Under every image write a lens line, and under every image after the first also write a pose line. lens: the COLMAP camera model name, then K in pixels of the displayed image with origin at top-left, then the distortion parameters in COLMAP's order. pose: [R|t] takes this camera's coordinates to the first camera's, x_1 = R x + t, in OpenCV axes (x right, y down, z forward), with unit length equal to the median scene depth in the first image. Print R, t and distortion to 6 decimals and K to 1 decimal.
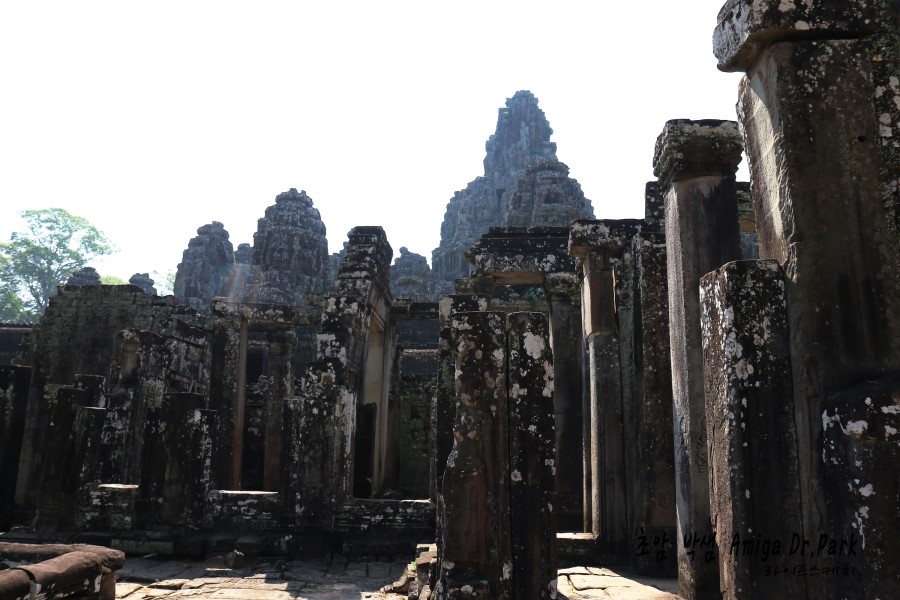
lens RADIAL K [[747.9, 0, 450.0], [0, 747.9, 300.0], [0, 0, 1]] dist [-0.096101, 0.000645]
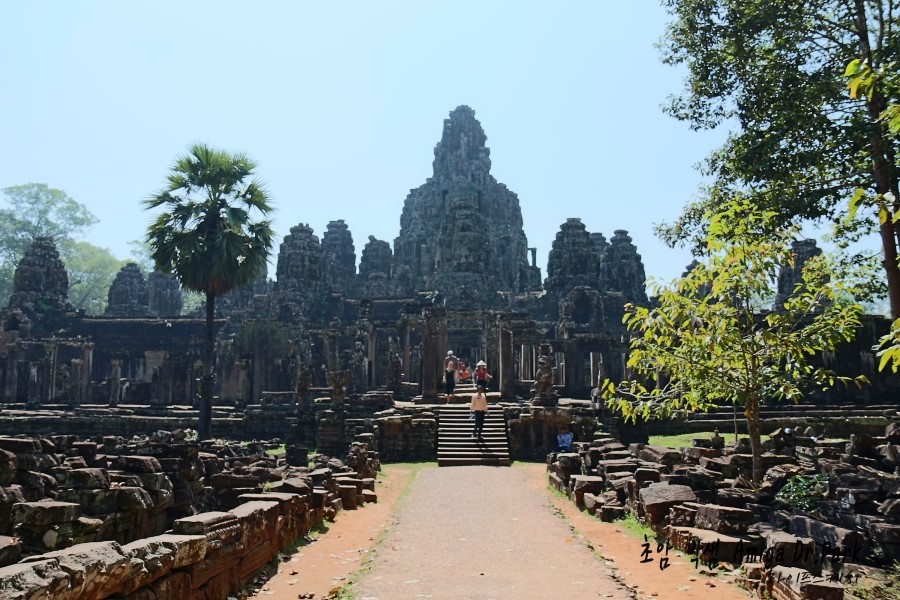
lens RADIAL K [[747.9, 0, 450.0], [0, 747.9, 300.0], [0, 0, 1]] dist [-0.096101, 0.000645]
pose [[0.998575, -0.031418, 0.043146, 0.014375], [0.028482, 0.997343, 0.067054, -0.044447], [-0.045138, -0.065730, 0.996816, -0.299346]]
